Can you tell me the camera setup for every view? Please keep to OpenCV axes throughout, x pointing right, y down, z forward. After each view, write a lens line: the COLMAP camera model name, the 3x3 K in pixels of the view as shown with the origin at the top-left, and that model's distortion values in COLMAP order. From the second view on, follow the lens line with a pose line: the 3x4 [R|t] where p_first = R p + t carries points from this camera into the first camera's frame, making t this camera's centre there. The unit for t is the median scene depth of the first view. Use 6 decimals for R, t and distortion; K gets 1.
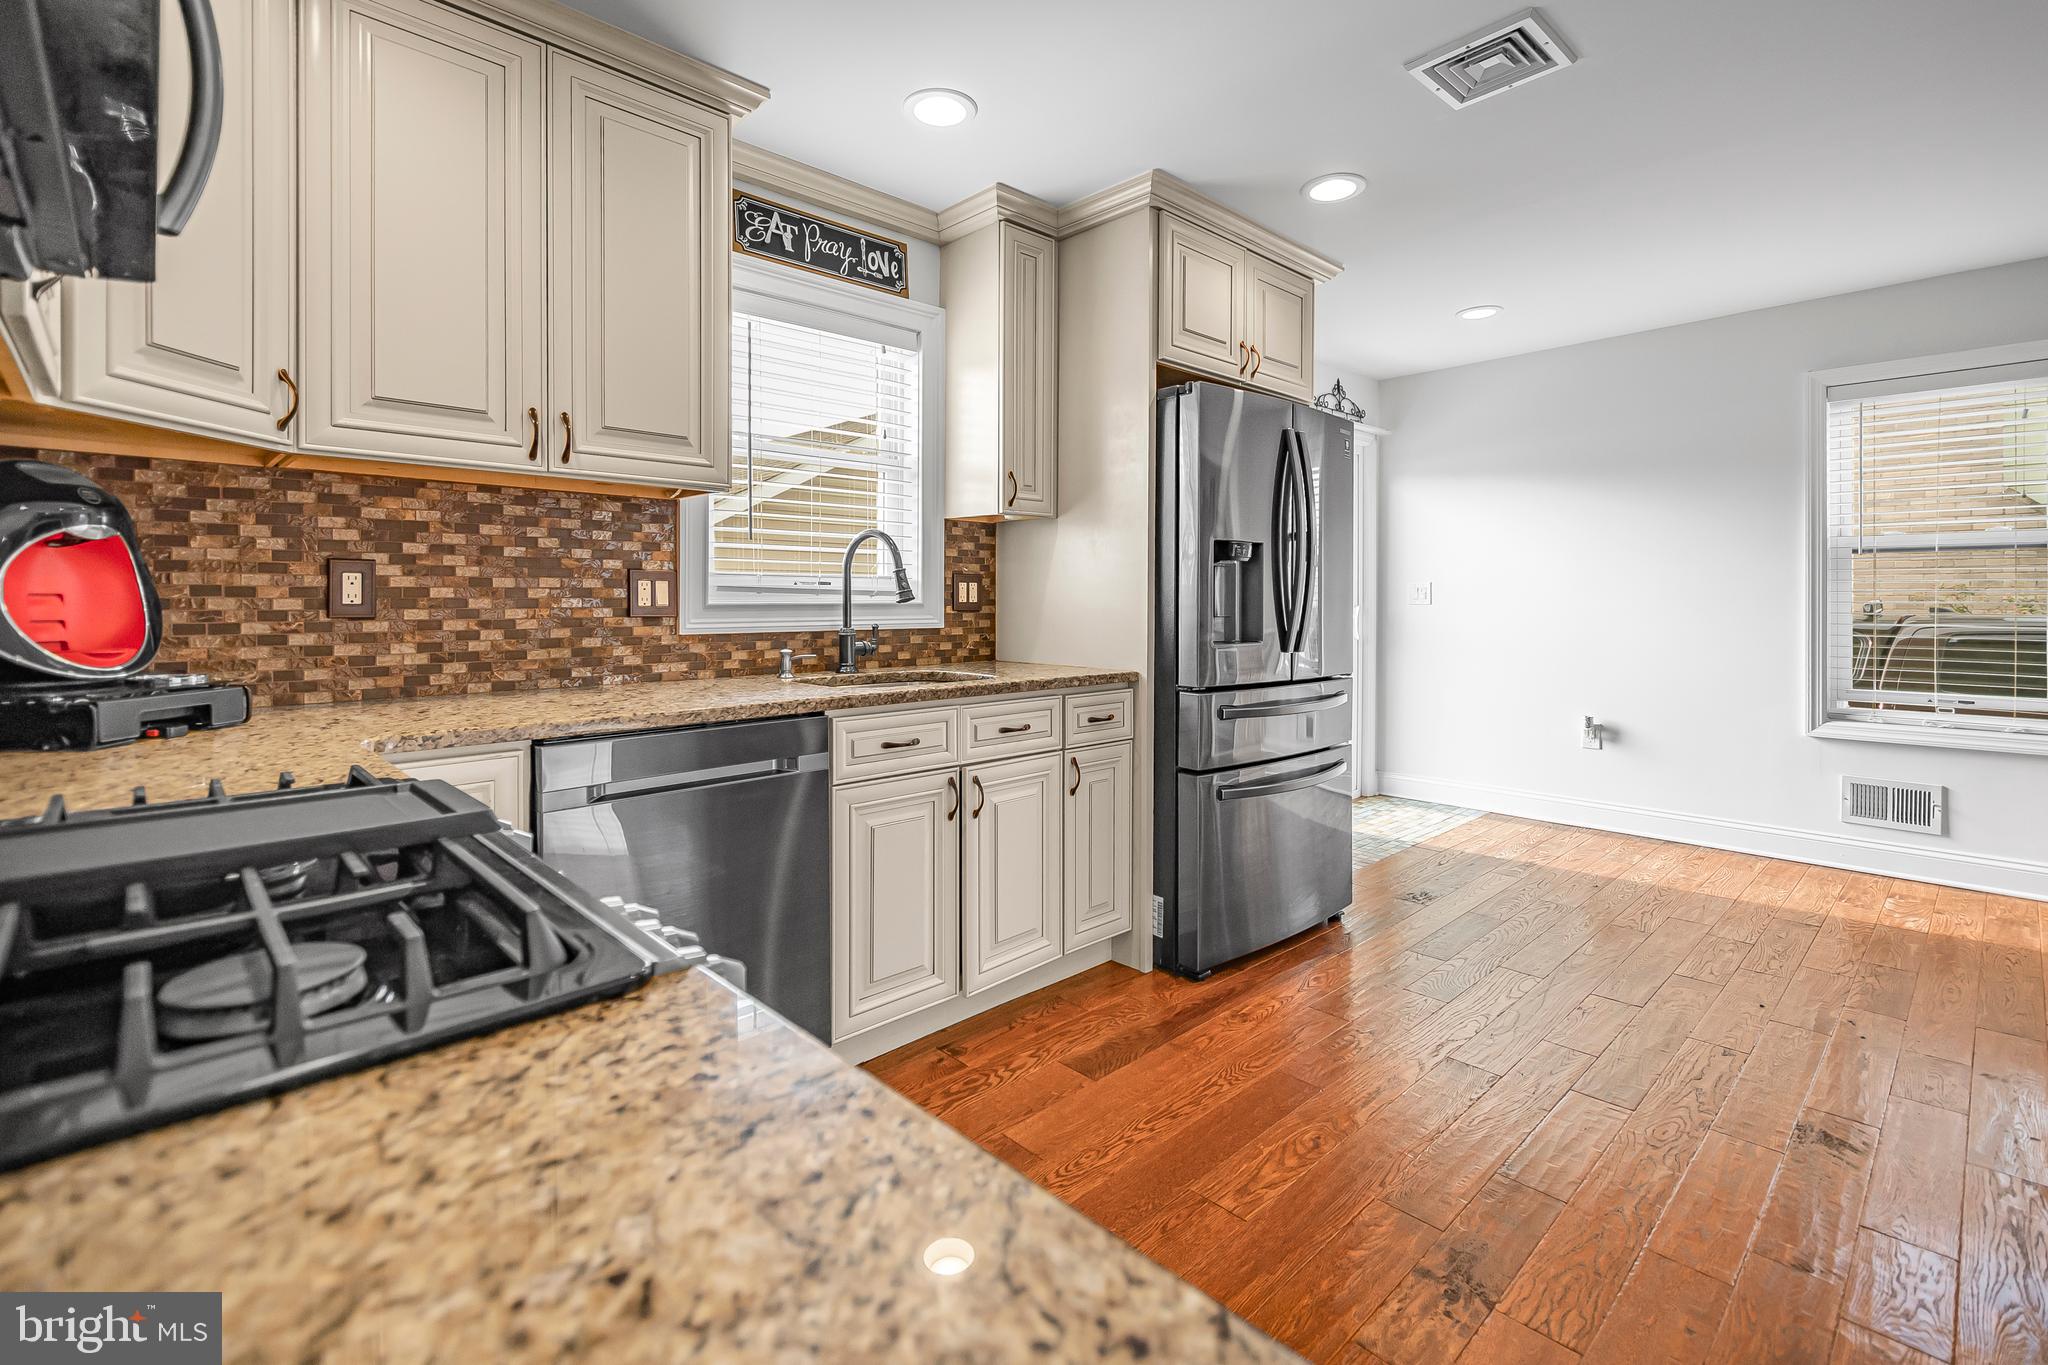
lens RADIAL K [[934.8, 0, 1017.9], [0, 934.8, 599.7], [0, 0, 1]] dist [0.020779, -0.007672]
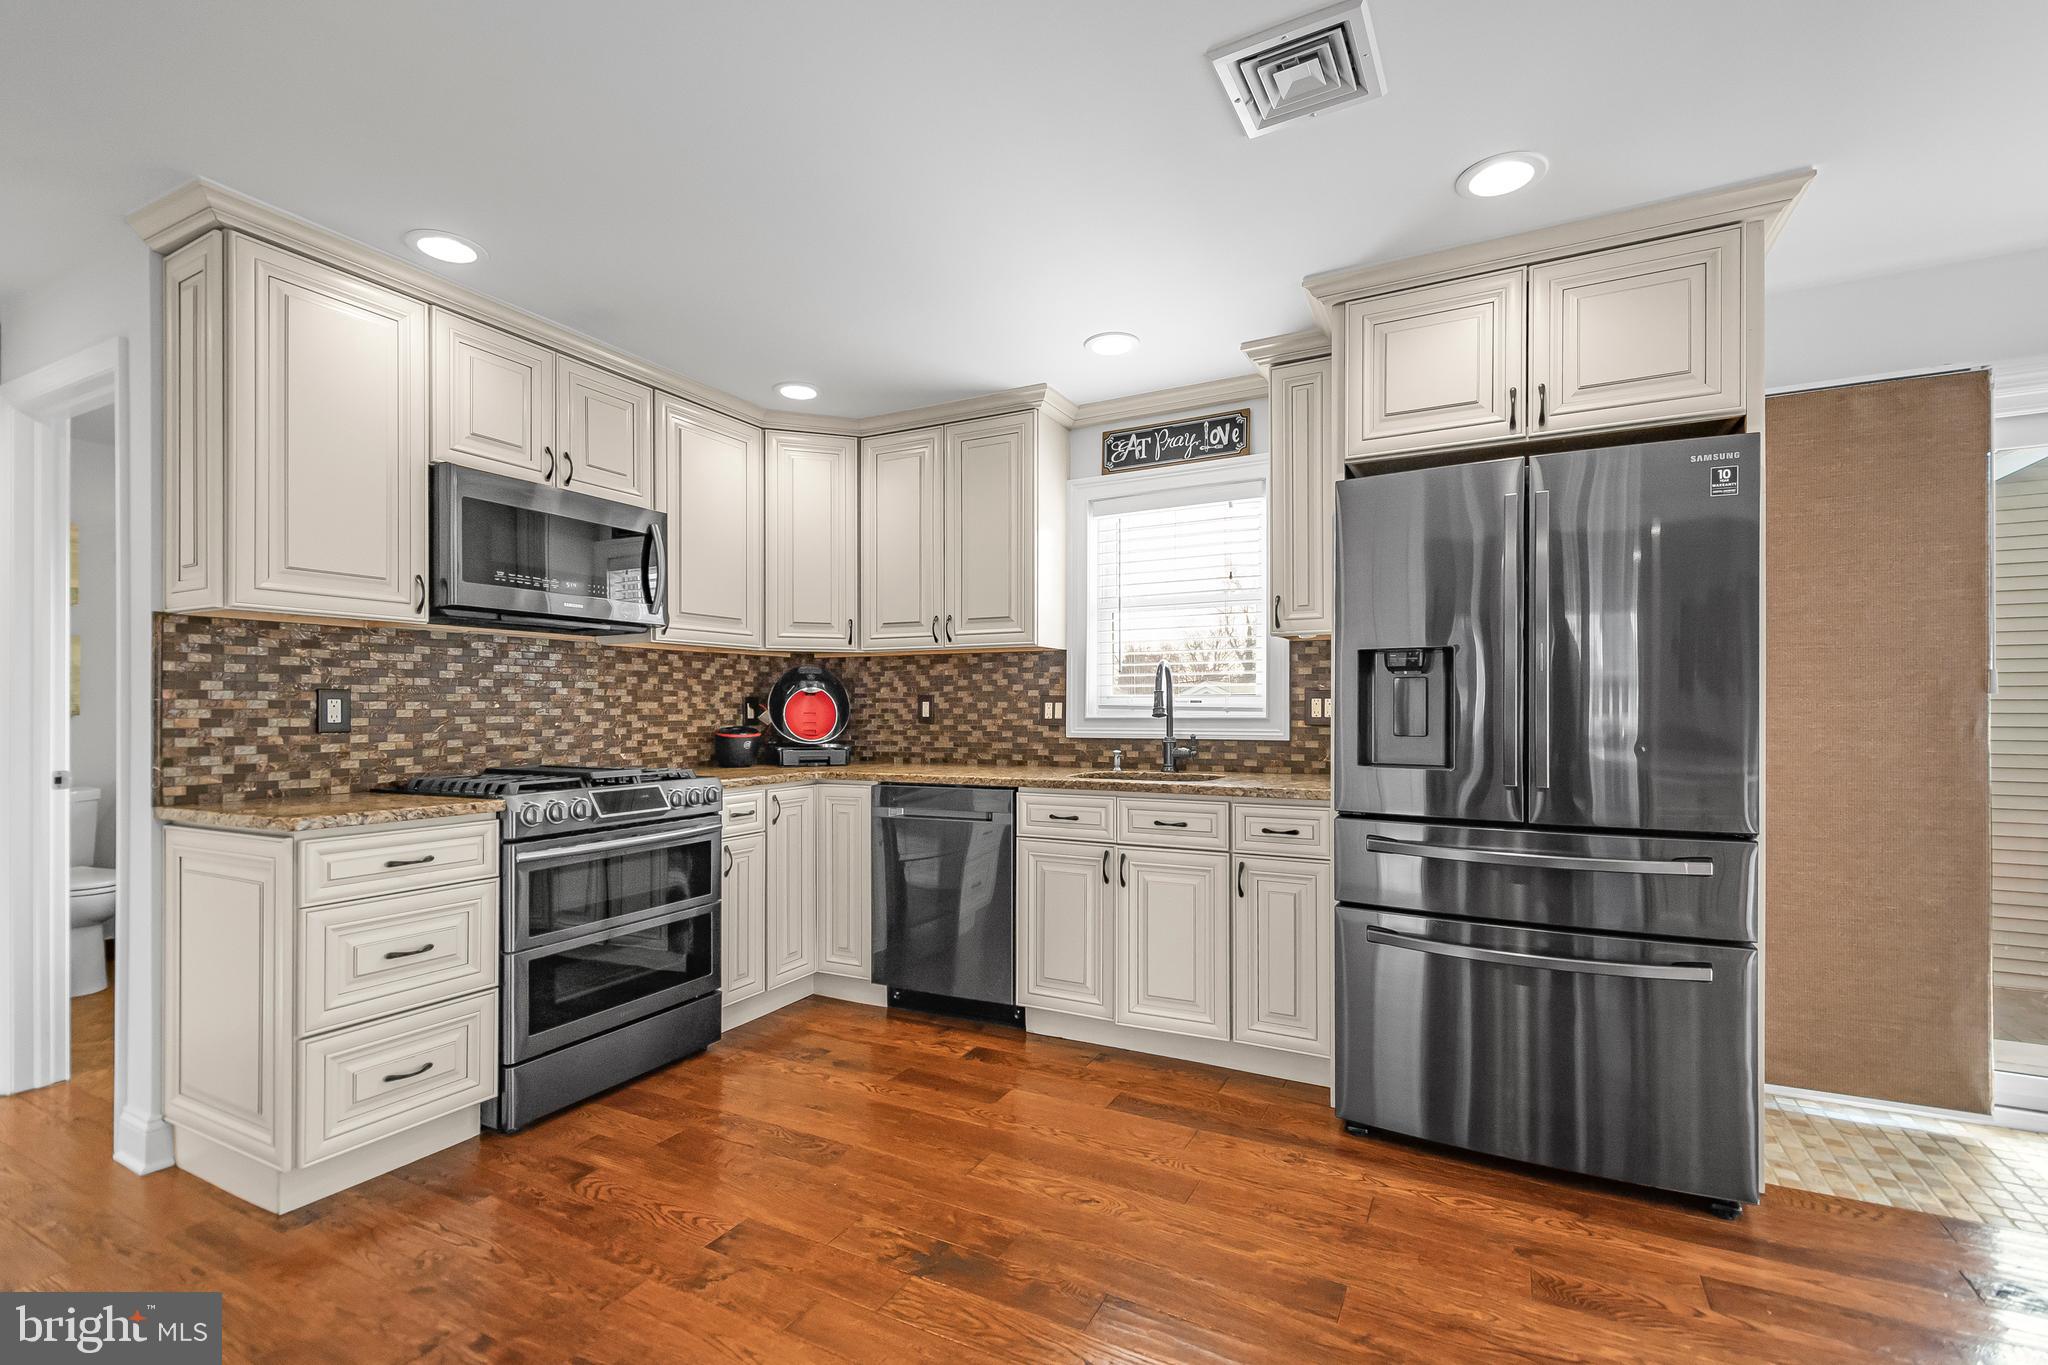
lens RADIAL K [[934.8, 0, 1032.0], [0, 934.8, 697.8], [0, 0, 1]] dist [0.020779, -0.007672]
pose [[0.310033, -0.014752, -0.950611, 1.141830], [0.001863, 0.999887, -0.014909, -0.005208], [0.950724, 0.002851, 0.310025, 0.492313]]
